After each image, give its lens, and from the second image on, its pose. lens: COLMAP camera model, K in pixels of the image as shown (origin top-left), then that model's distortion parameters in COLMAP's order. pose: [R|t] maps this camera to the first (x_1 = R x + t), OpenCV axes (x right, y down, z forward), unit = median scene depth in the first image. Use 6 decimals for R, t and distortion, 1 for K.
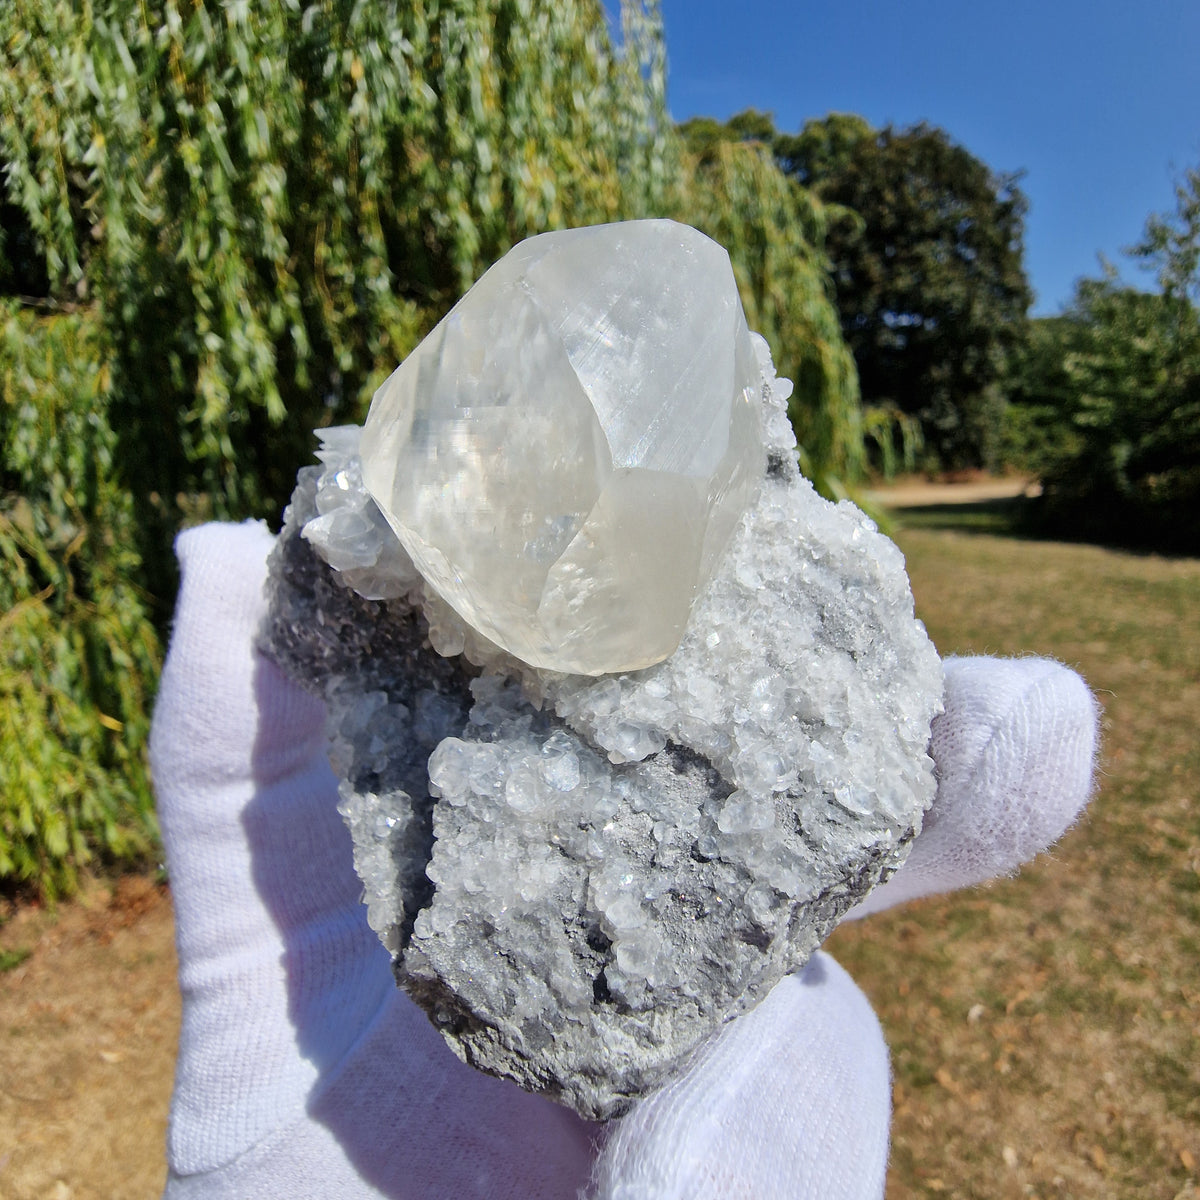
lens RADIAL K [[672.3, 0, 600.0], [0, 672.3, 600.0], [0, 0, 1]] dist [-0.000842, -0.004079]
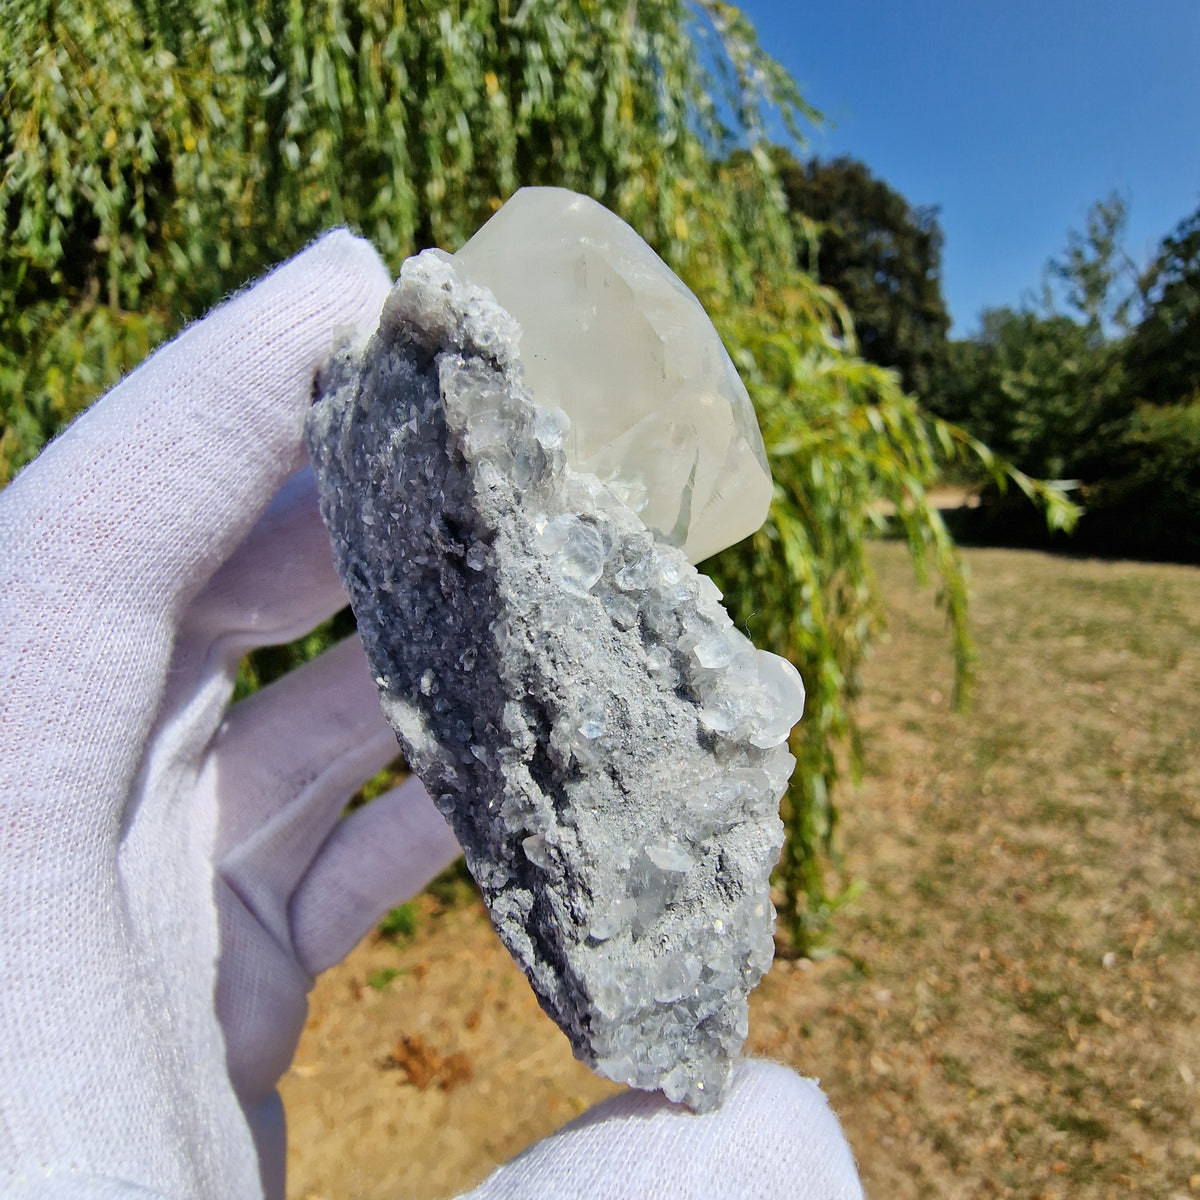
lens RADIAL K [[676.7, 0, 567.0], [0, 676.7, 607.9], [0, 0, 1]] dist [0.003017, -0.005933]
pose [[0.995039, -0.026743, 0.095828, -0.288833], [0.028429, 0.999463, -0.016272, 0.016454], [-0.095341, 0.018916, 0.995265, -0.028877]]
